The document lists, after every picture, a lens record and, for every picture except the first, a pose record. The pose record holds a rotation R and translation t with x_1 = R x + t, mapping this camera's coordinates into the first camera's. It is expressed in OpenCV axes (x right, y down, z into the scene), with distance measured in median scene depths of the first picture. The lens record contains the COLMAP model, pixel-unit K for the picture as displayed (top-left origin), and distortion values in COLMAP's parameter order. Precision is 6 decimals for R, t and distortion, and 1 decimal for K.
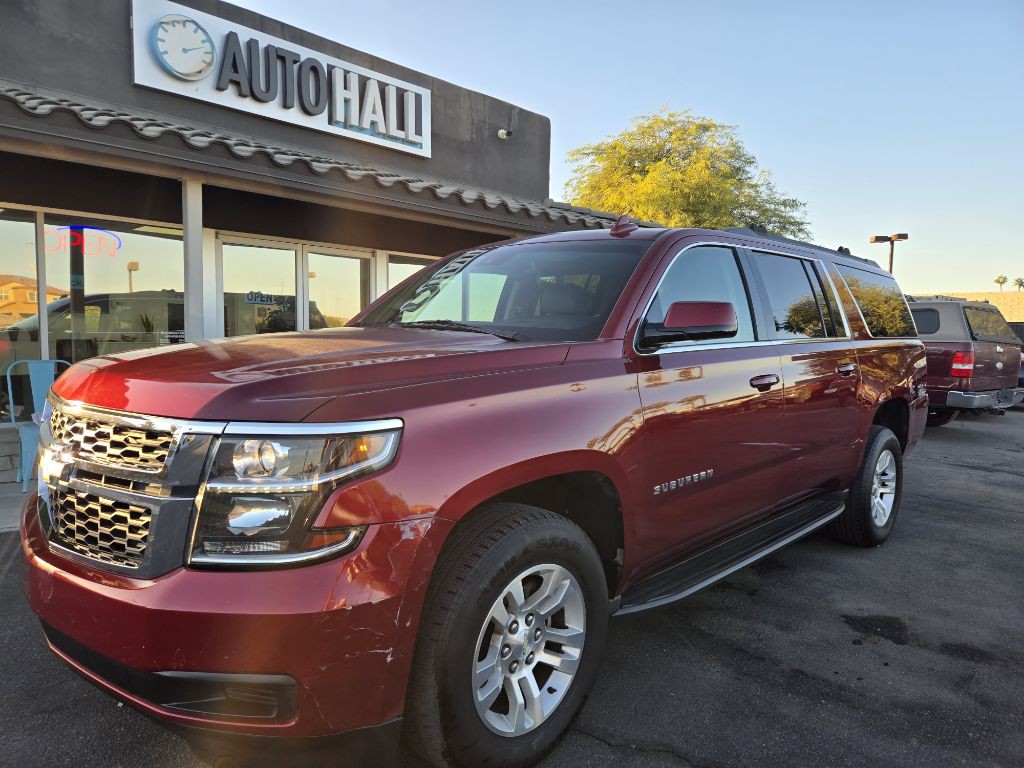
lens RADIAL K [[690.9, 0, 512.0], [0, 690.9, 384.0], [0, 0, 1]] dist [0.049844, -0.043842]
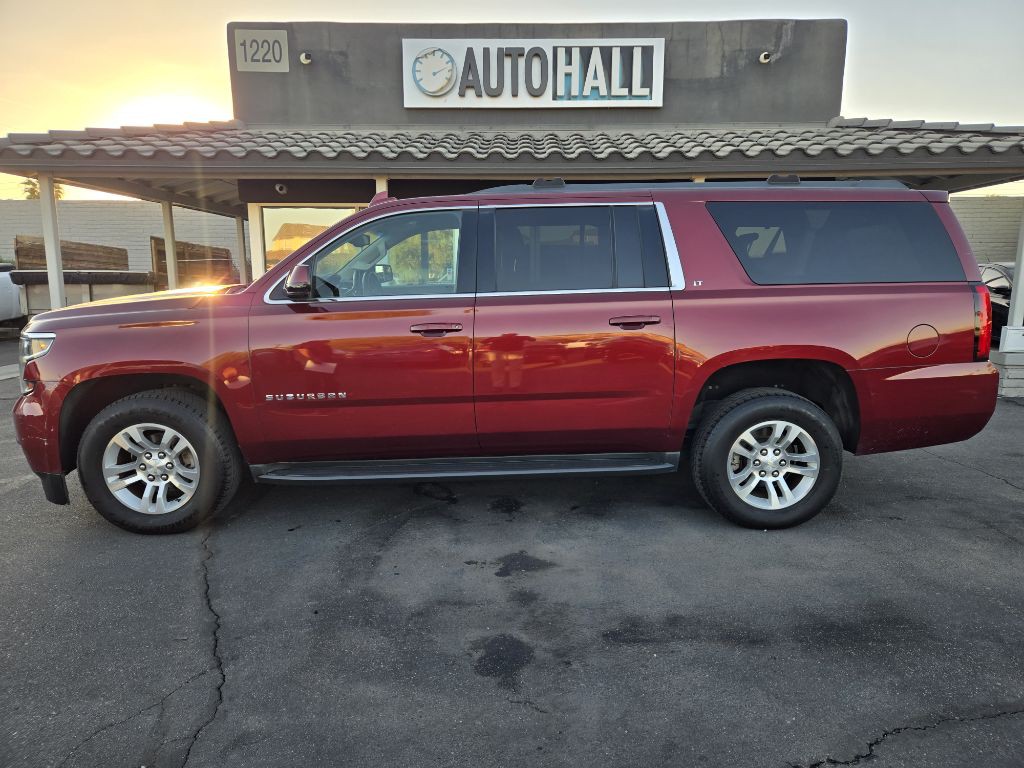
lens RADIAL K [[690.9, 0, 512.0], [0, 690.9, 384.0], [0, 0, 1]] dist [0.049844, -0.043842]
pose [[0.699233, 0.089789, -0.709232, 0.580299], [-0.030584, 0.994930, 0.095806, -0.011684], [0.714239, -0.045300, 0.698434, 0.124903]]
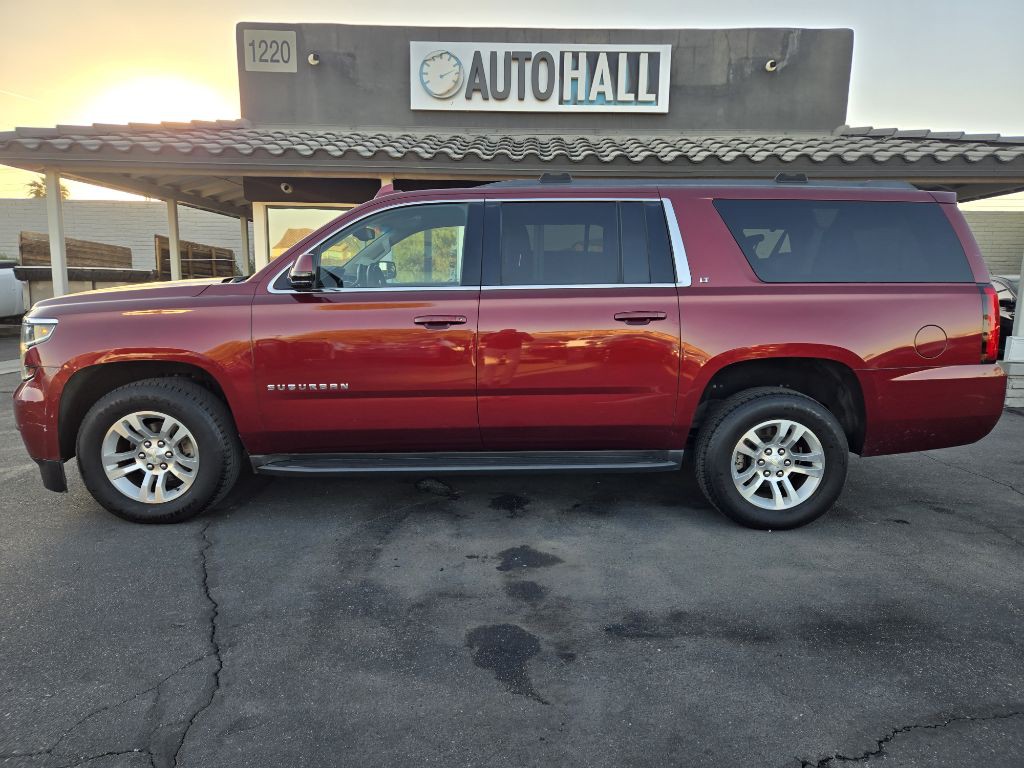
lens RADIAL K [[690.2, 0, 509.7], [0, 690.2, 382.8], [0, 0, 1]] dist [0.051538, -0.044175]
pose [[0.696164, 0.091033, -0.712088, 0.575733], [-0.047507, 0.995595, 0.080833, 0.000572], [0.716310, -0.022444, 0.697422, 0.124721]]
